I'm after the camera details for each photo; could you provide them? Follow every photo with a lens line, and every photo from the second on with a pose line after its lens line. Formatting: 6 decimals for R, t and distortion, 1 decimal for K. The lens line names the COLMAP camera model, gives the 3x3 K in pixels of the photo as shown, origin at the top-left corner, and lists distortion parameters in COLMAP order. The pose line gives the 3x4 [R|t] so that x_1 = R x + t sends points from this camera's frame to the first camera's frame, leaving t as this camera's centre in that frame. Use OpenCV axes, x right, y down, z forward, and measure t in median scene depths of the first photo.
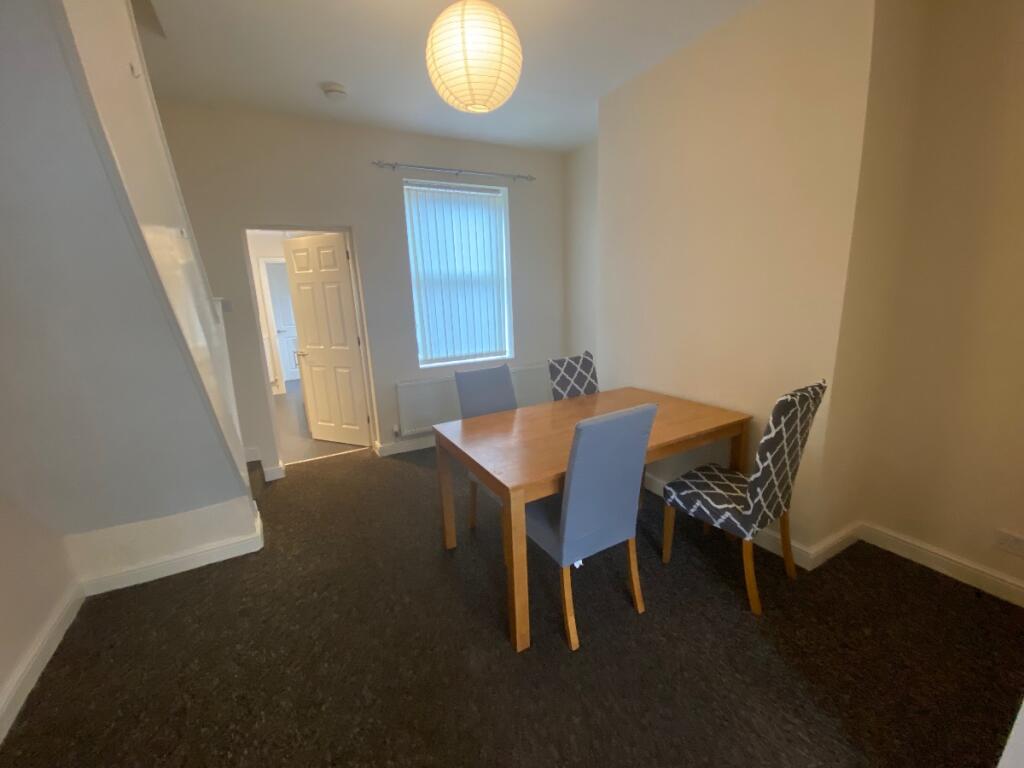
lens RADIAL K [[417.7, 0, 512.0], [0, 417.7, 384.0], [0, 0, 1]] dist [0.041707, -0.025887]
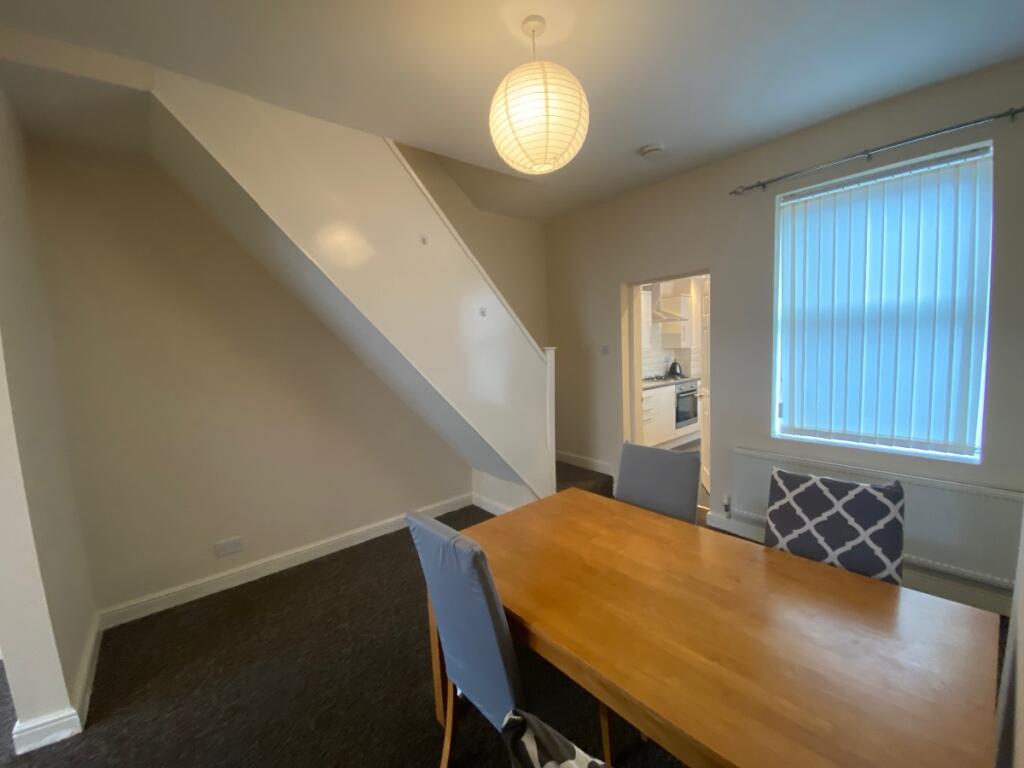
lens RADIAL K [[417.7, 0, 512.0], [0, 417.7, 384.0], [0, 0, 1]] dist [0.041707, -0.025887]
pose [[0.195053, 0.126642, -0.972582, 0.489885], [-0.174700, 0.980257, 0.092605, -0.140852], [0.965108, 0.151847, 0.213326, 0.448479]]
